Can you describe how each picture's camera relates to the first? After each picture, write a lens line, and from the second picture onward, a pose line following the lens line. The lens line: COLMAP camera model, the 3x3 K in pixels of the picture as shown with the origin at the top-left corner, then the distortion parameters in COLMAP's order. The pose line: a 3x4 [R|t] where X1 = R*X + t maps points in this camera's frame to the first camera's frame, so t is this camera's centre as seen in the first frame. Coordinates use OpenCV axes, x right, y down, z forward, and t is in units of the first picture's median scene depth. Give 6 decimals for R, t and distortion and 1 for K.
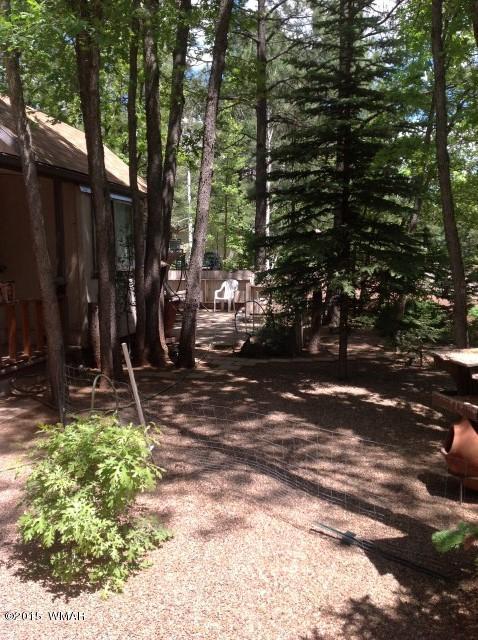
lens RADIAL K [[649.4, 0, 239.0], [0, 649.4, 320.0], [0, 0, 1]] dist [-0.020461, -0.007666]
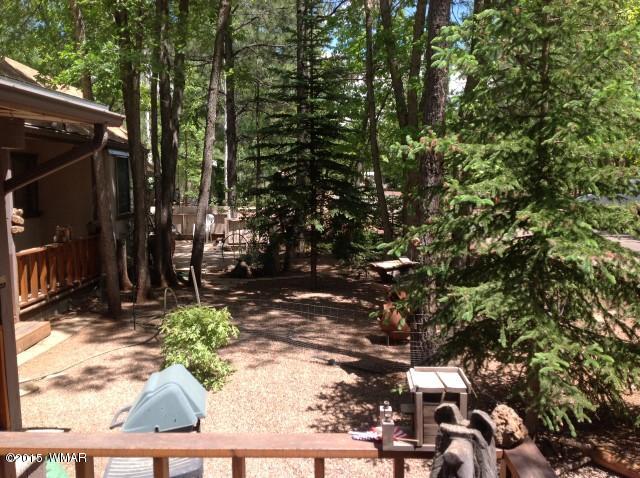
lens RADIAL K [[605.1, 0, 320.0], [0, 605.1, 239.0], [0, 0, 1]] dist [0.176366, -0.397523]
pose [[0.980524, -0.024048, 0.194922, -0.137201], [0.026484, 0.999600, -0.009901, -0.007589], [-0.194606, 0.014870, 0.980769, -0.513805]]
